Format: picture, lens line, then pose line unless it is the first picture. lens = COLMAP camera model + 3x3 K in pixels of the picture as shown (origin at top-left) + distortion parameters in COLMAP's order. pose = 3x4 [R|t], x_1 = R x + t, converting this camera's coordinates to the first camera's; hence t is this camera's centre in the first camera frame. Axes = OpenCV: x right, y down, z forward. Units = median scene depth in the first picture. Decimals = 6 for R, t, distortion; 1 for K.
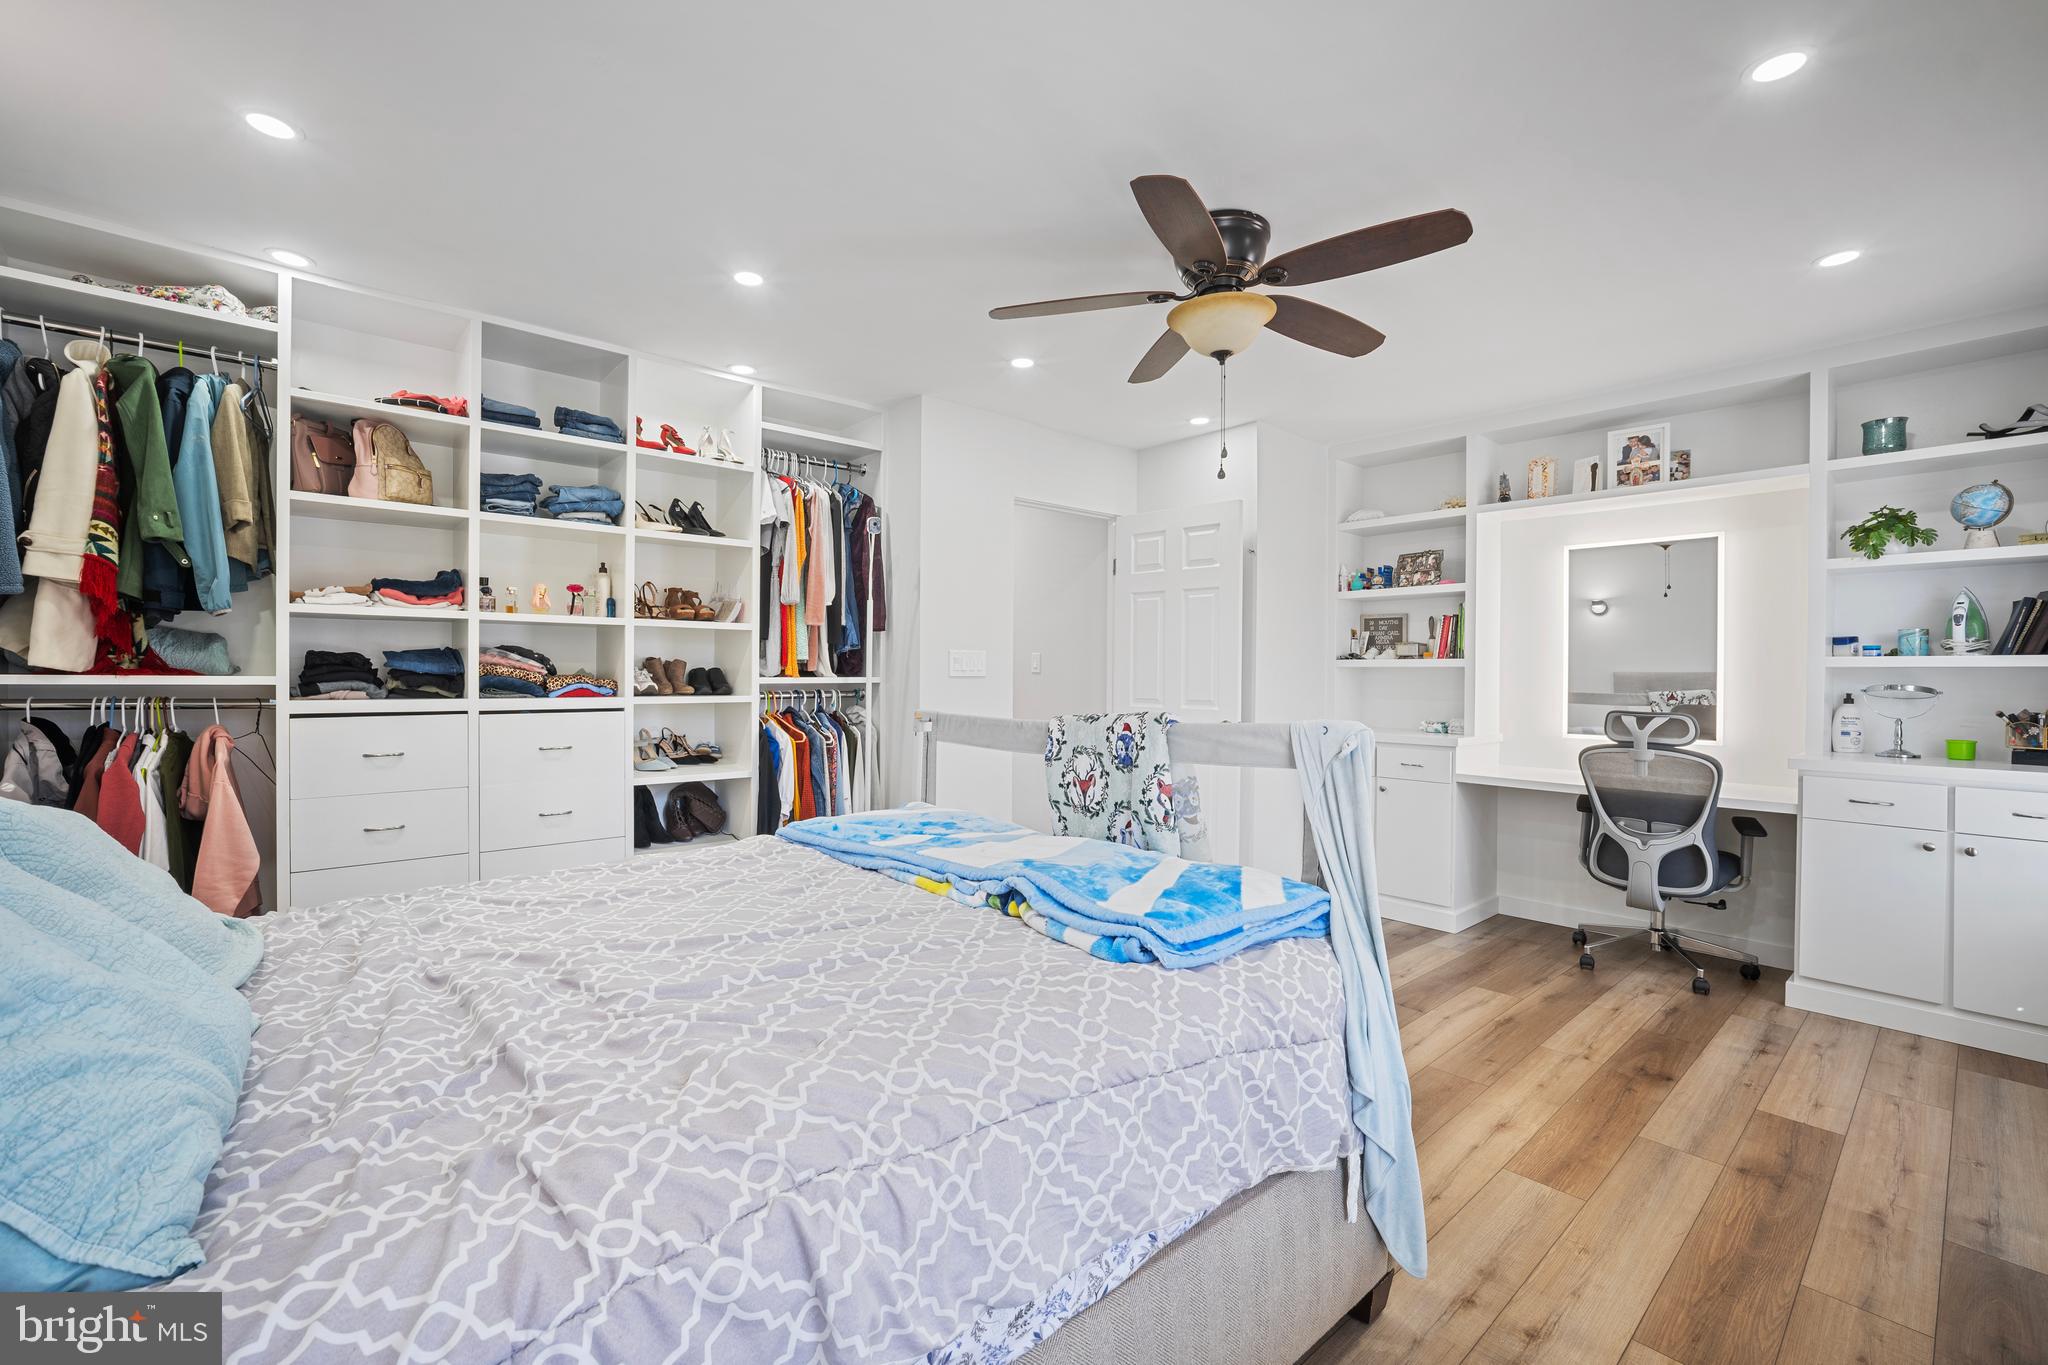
lens RADIAL K [[858.9, 0, 1024.0], [0, 858.9, 682.5], [0, 0, 1]] dist [-0.027521, 0.000335]
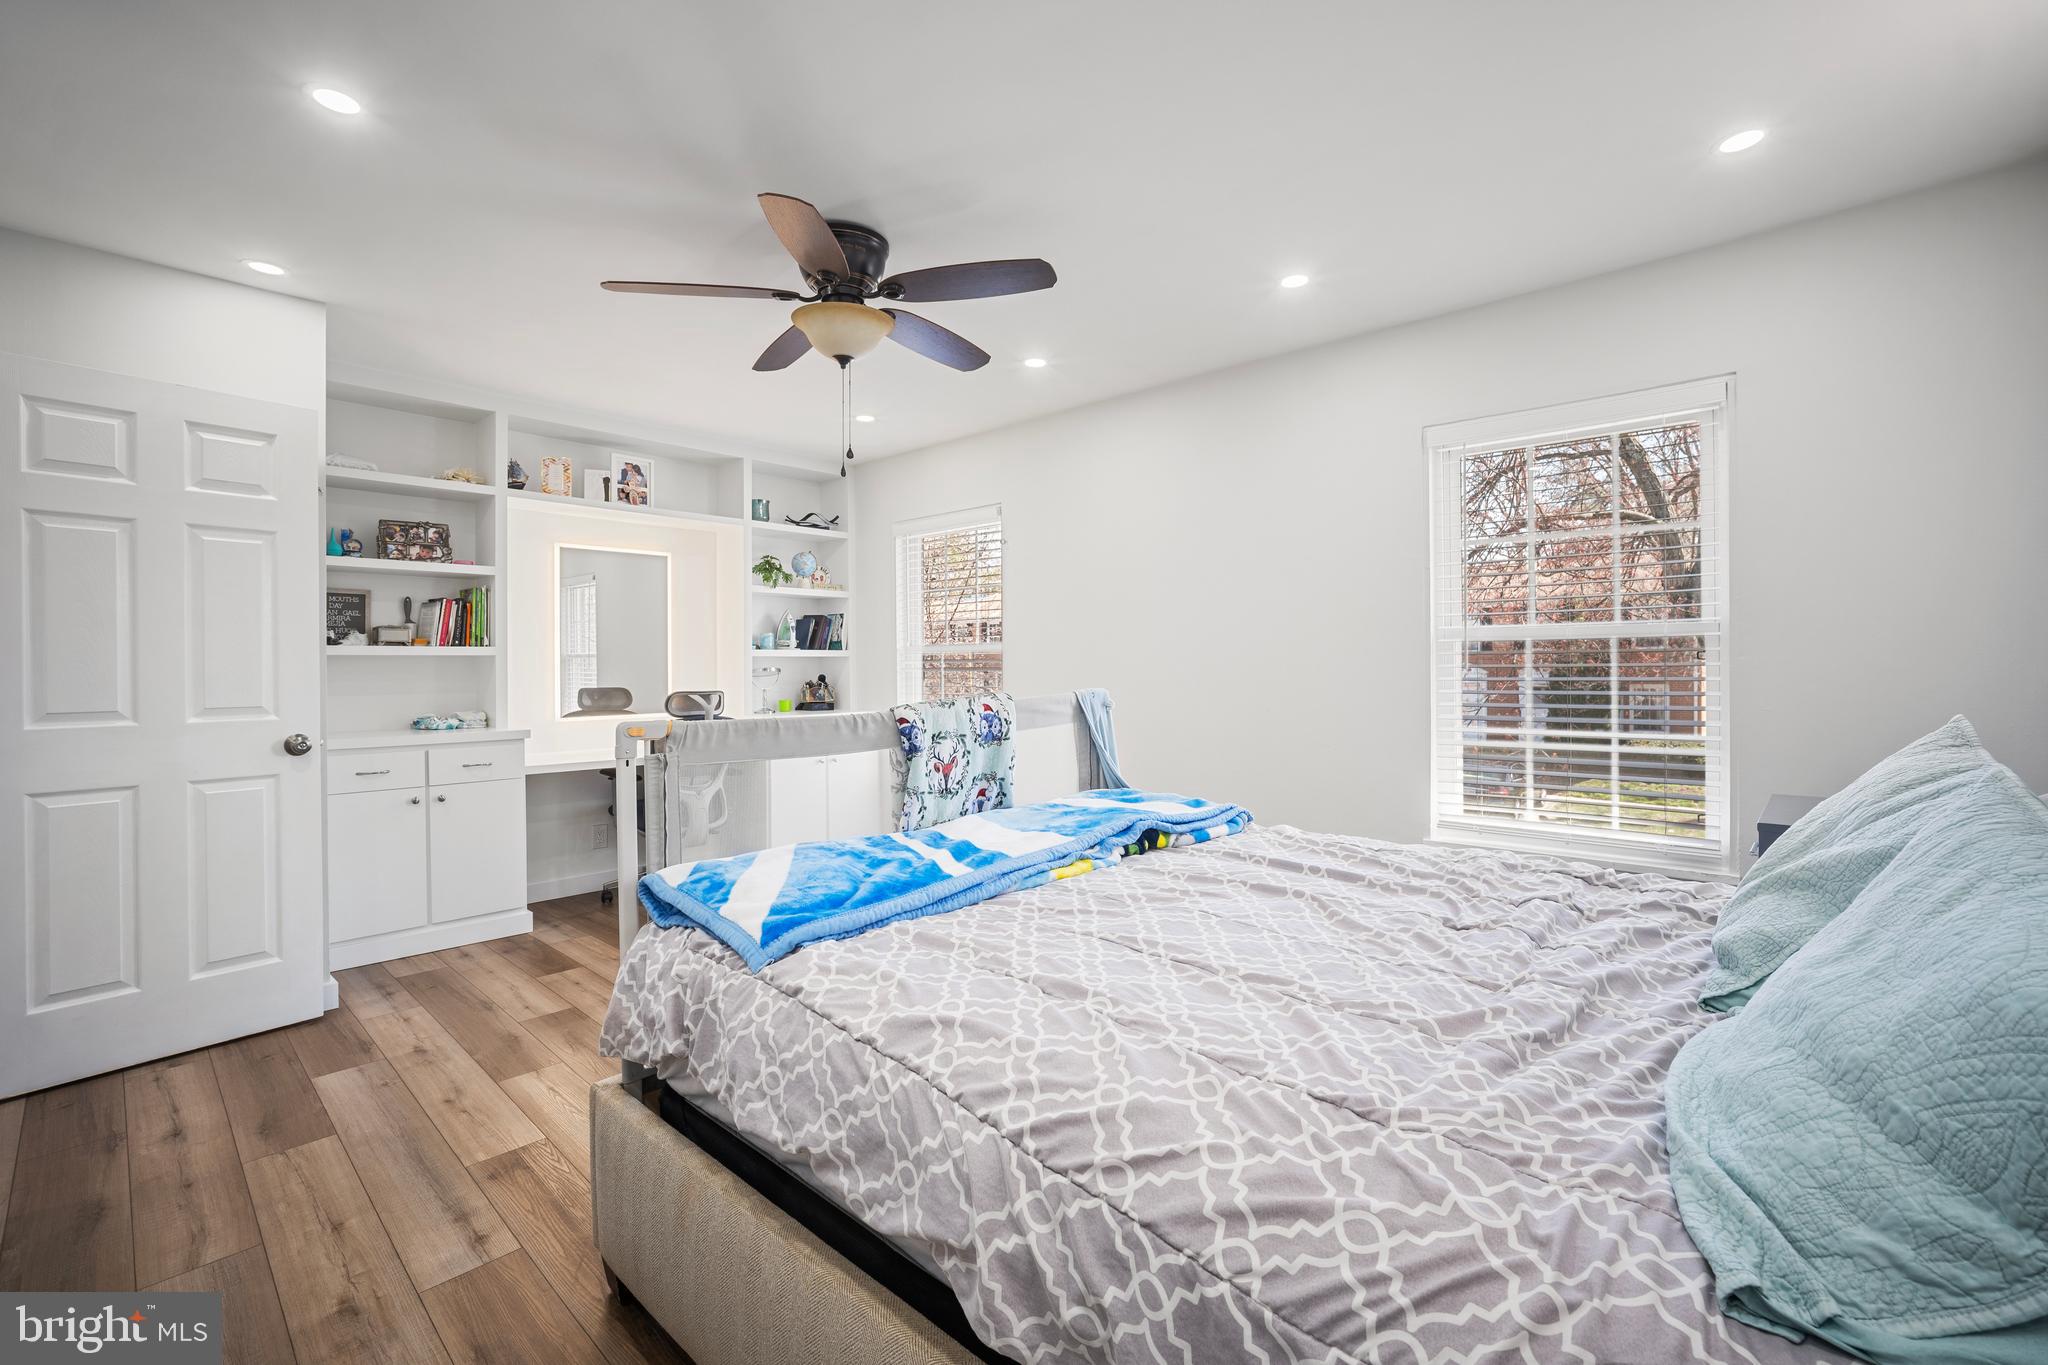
lens RADIAL K [[874.2, 0, 1025.1], [0, 874.2, 673.7], [0, 0, 1]] dist [-0.038648, 0.016168]
pose [[-0.109431, -0.016541, 0.993857, -0.631420], [0.016085, 0.999701, 0.018409, -0.007926], [-0.993864, 0.018000, -0.109132, 0.656673]]
